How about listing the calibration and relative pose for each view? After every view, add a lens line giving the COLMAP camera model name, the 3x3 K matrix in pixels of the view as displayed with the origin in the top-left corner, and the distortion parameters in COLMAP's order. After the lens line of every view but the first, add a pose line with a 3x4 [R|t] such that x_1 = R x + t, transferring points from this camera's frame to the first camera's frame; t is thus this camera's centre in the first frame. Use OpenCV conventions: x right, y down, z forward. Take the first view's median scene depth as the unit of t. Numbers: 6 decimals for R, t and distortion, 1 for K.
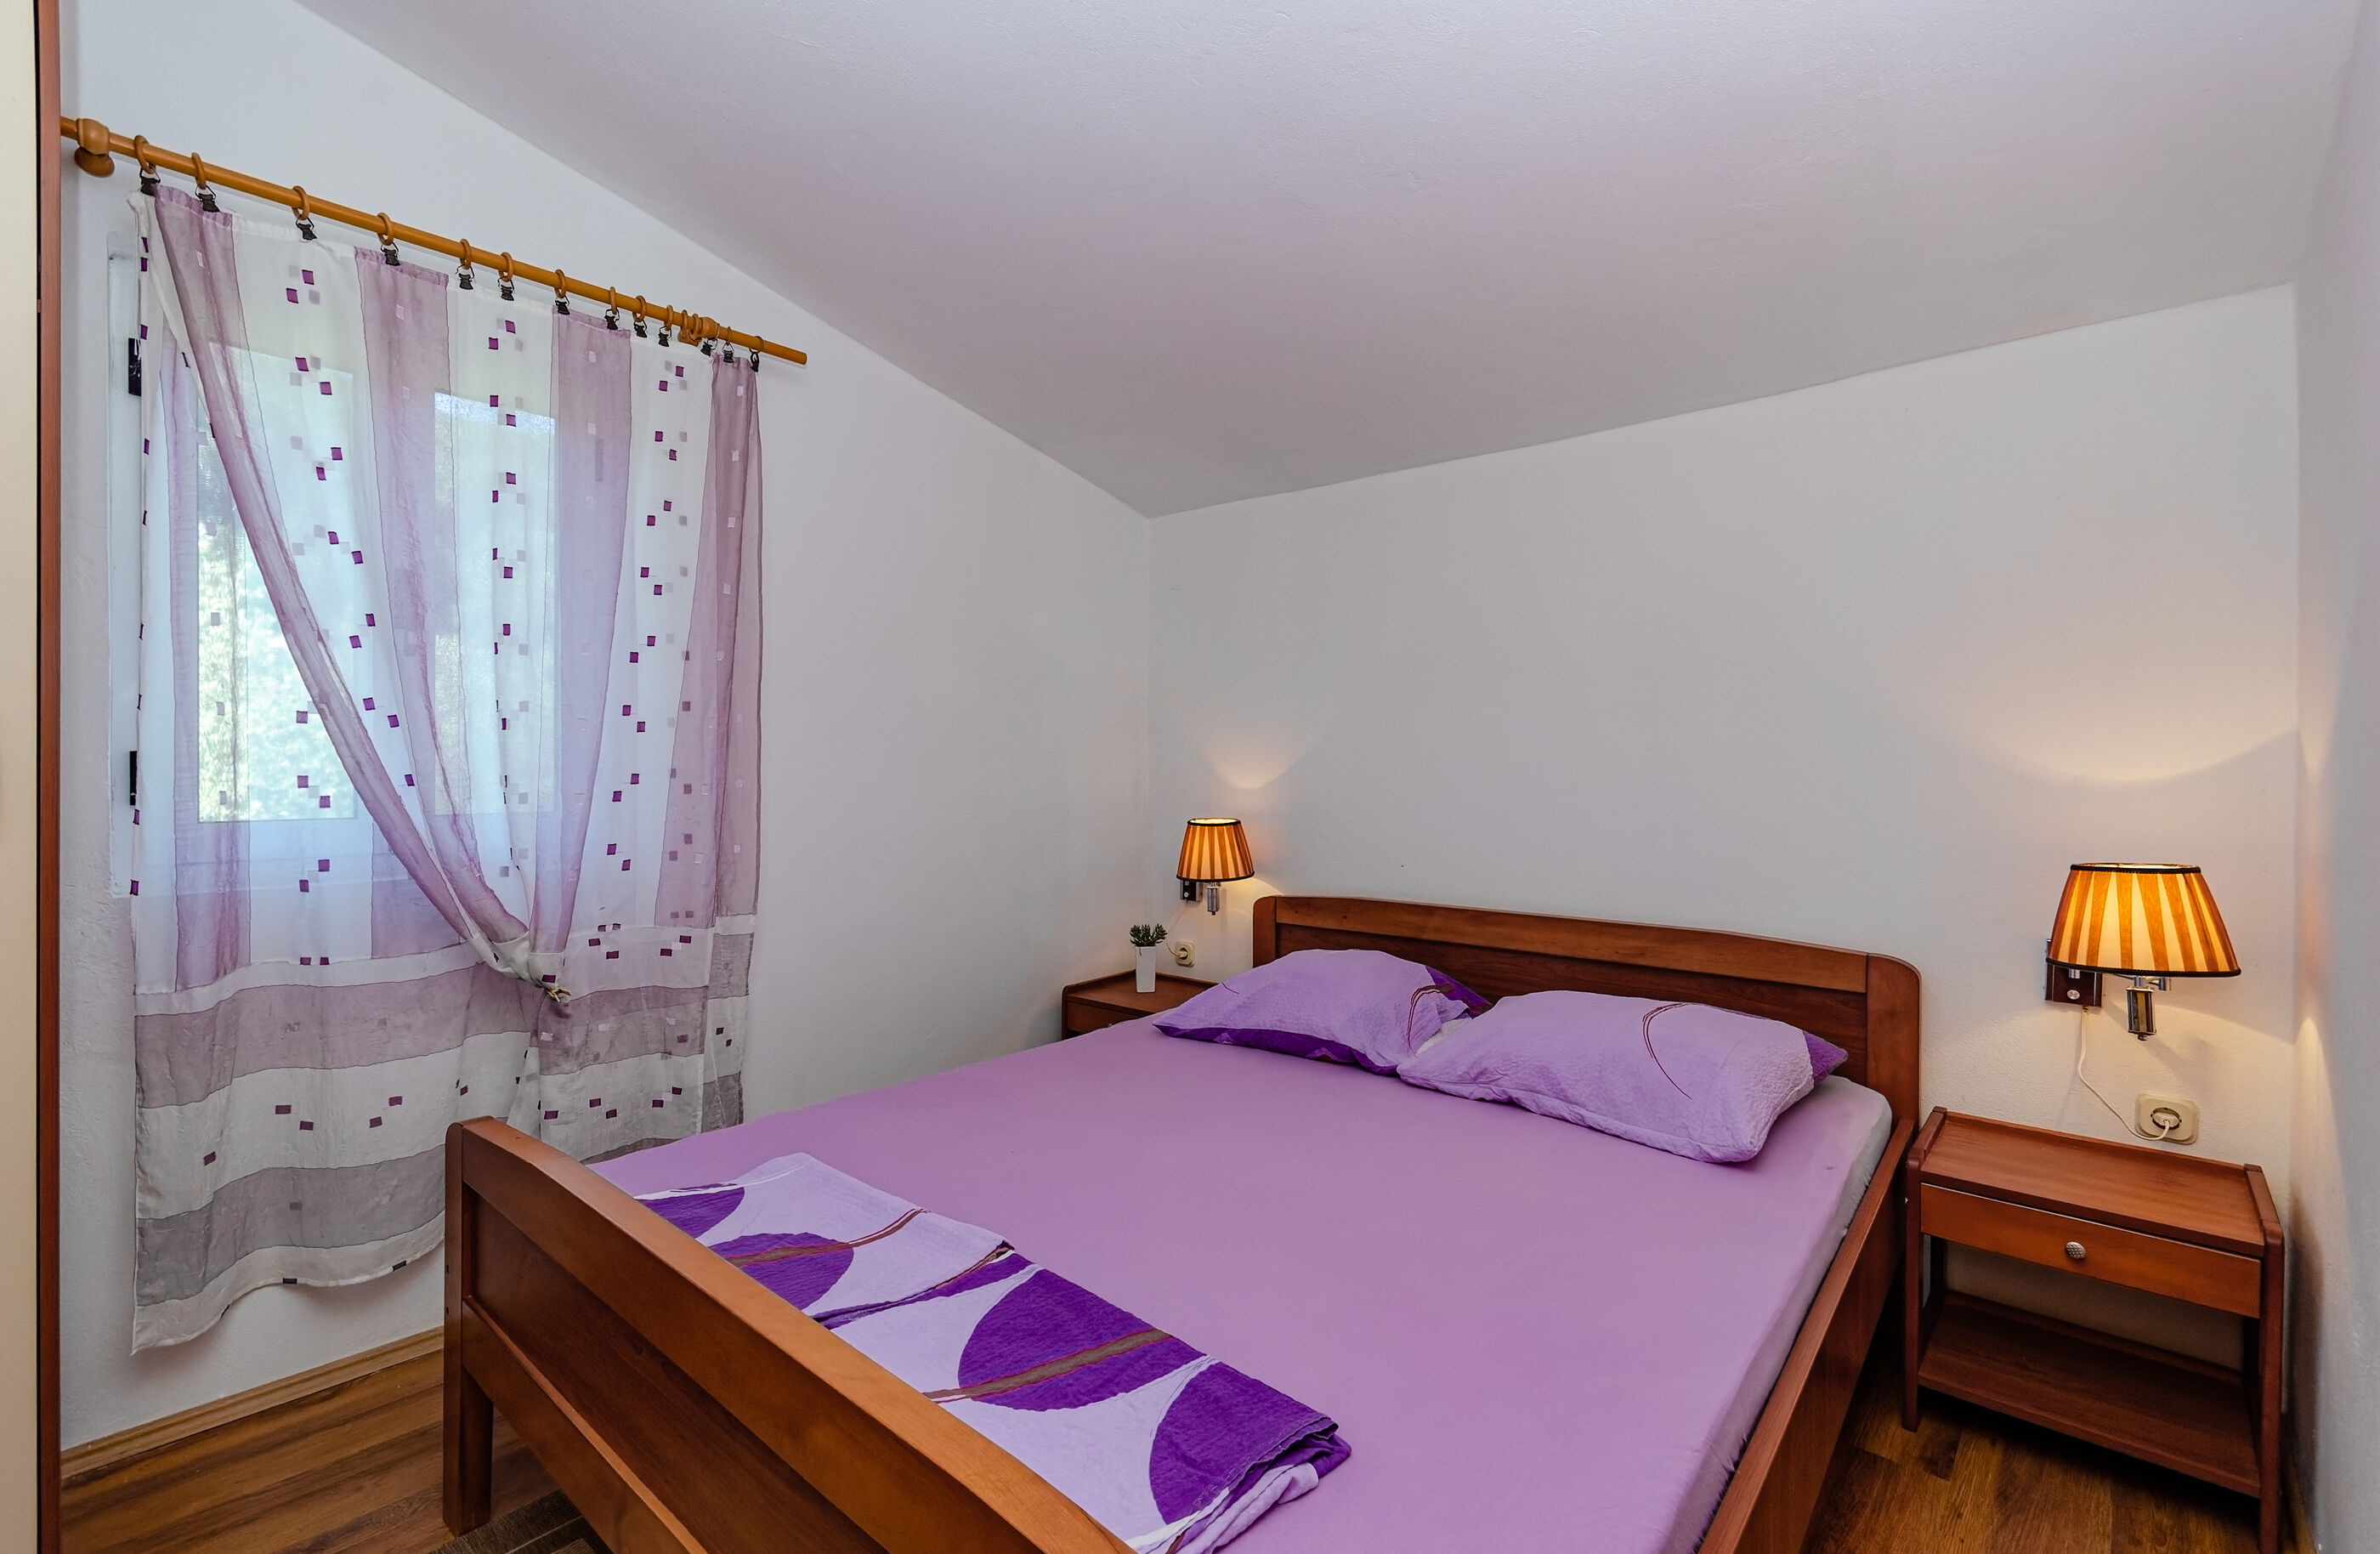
lens RADIAL K [[1025.7, 0, 1189.0], [0, 1025.7, 773.3], [0, 0, 1]] dist [-0.003313, -0.000621]
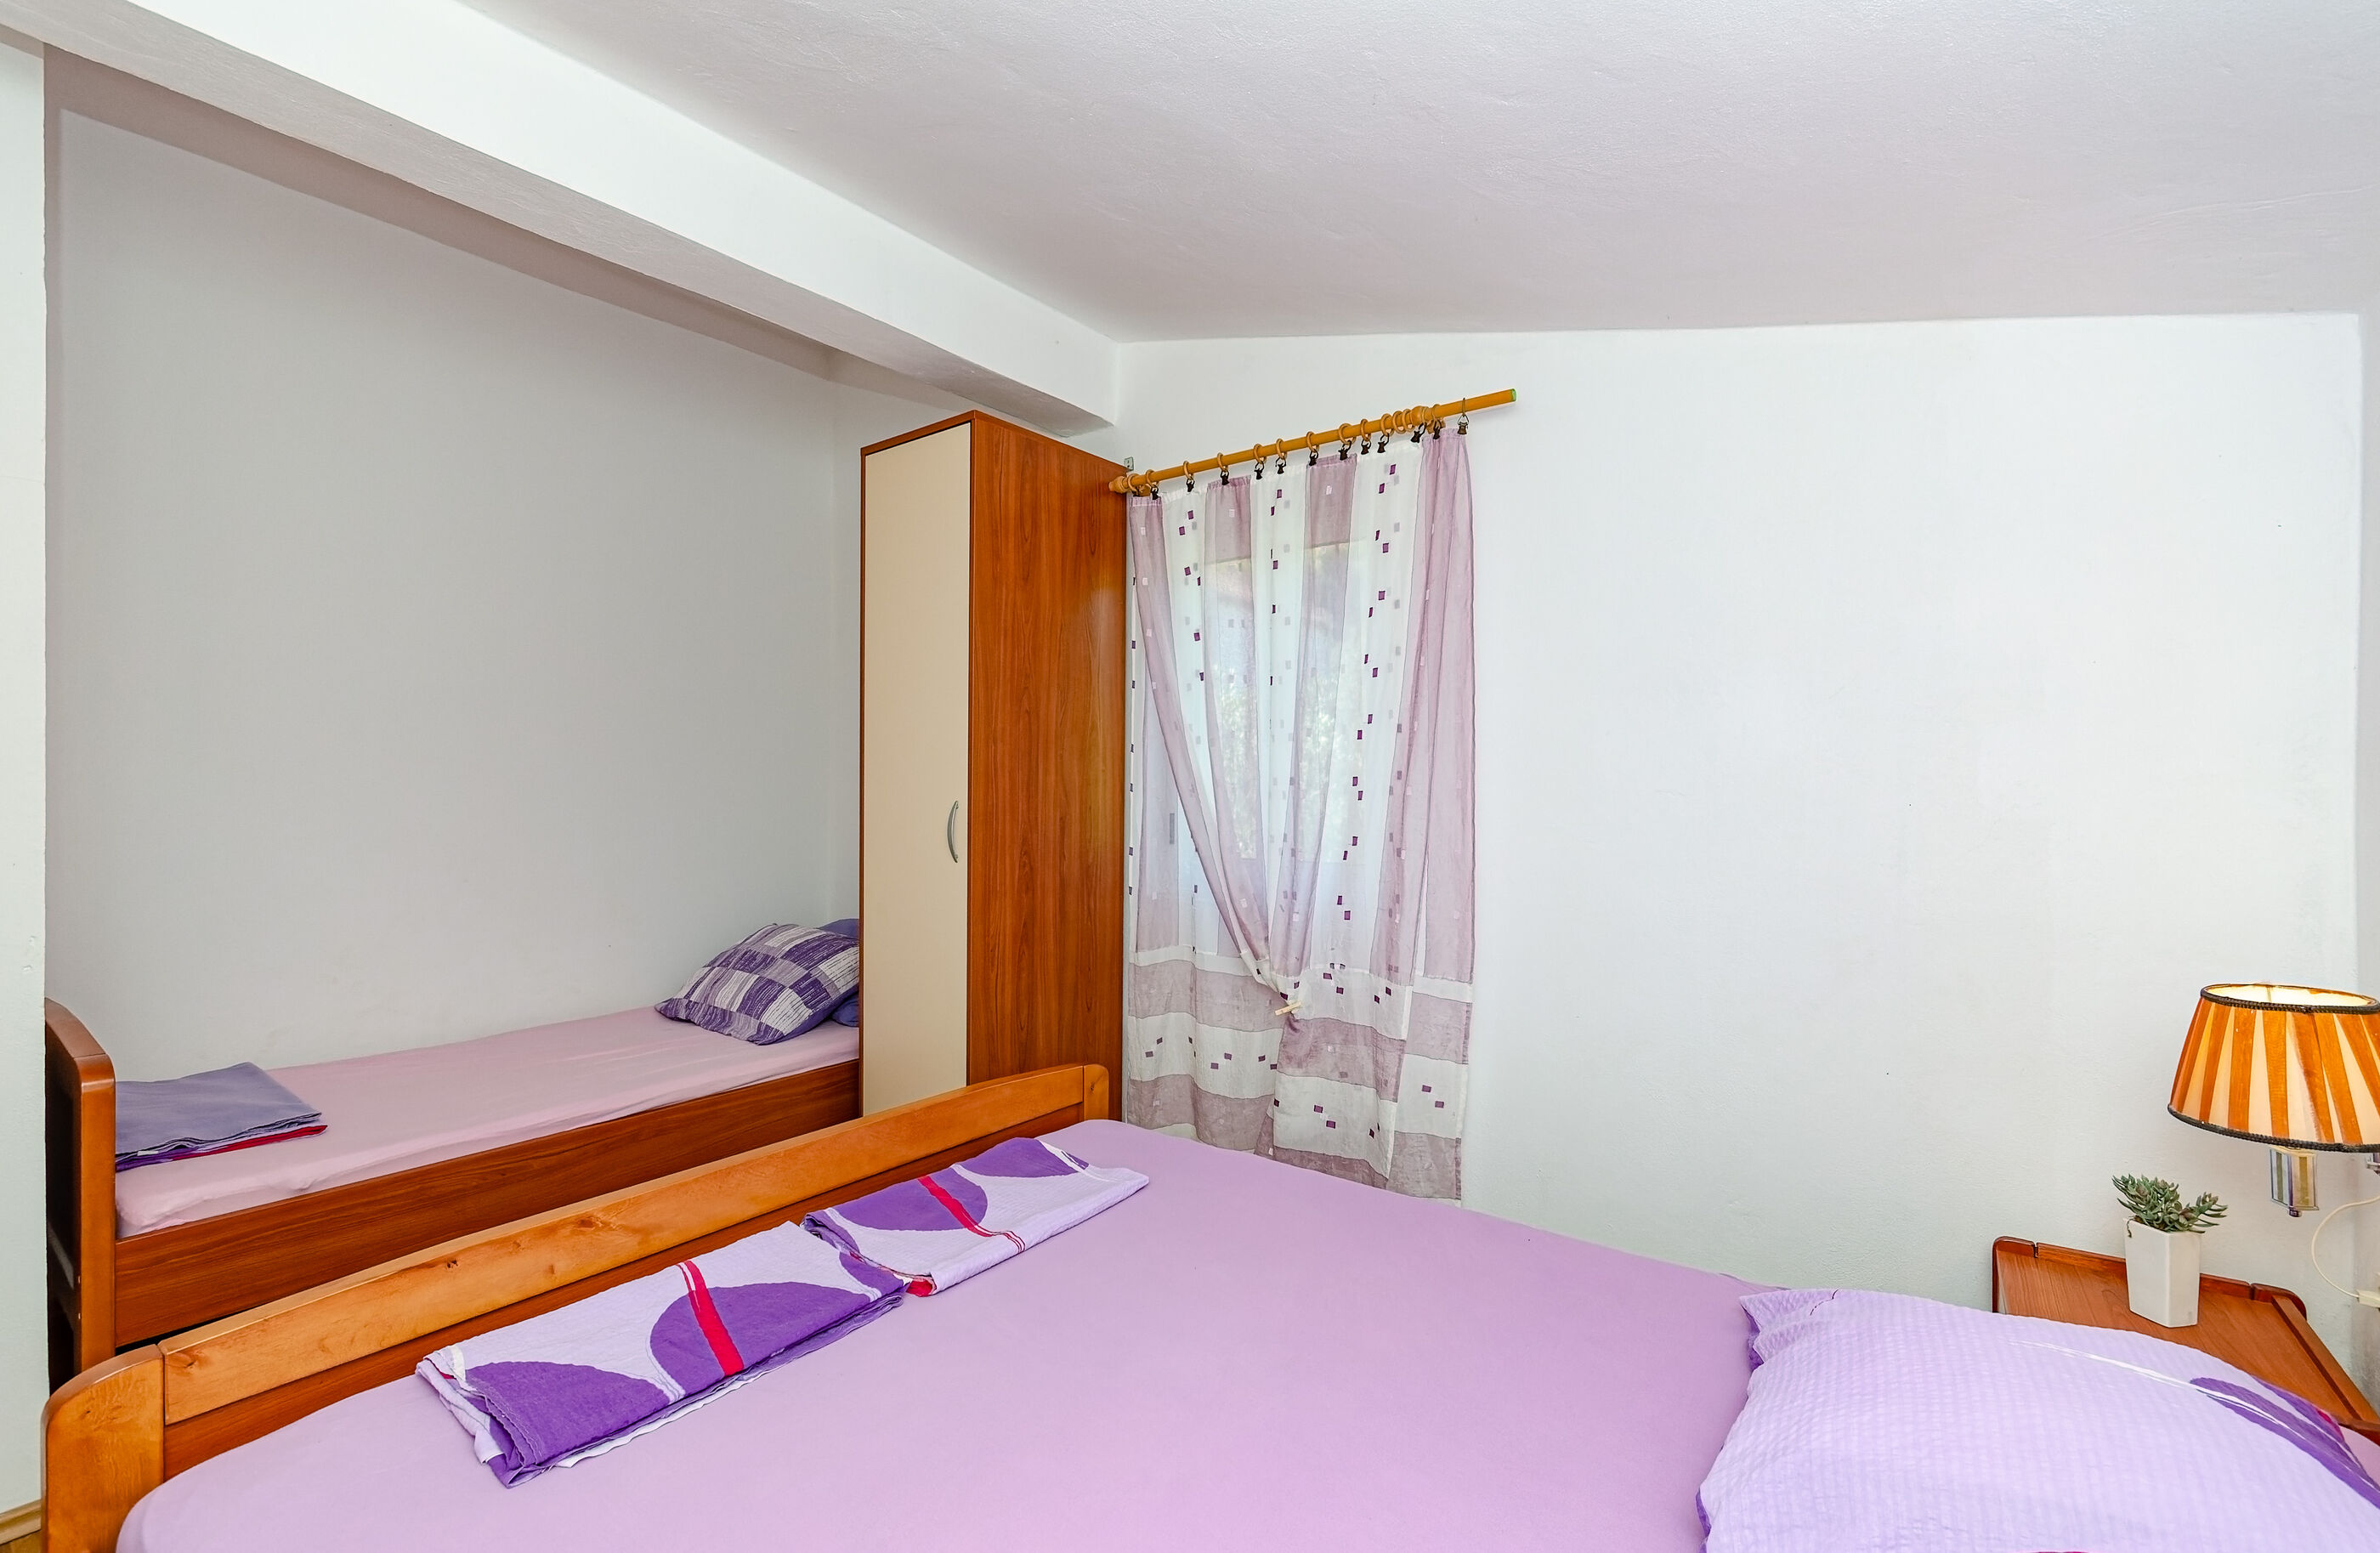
lens RADIAL K [[1025.6, 0, 1189.1], [0, 1025.6, 781.0], [0, 0, 1]] dist [-0.003313, -0.000621]
pose [[0.081918, -0.007722, -0.996609, 0.597515], [-0.010788, 0.999905, -0.008635, -0.050687], [0.996581, 0.011459, 0.081827, 0.729686]]
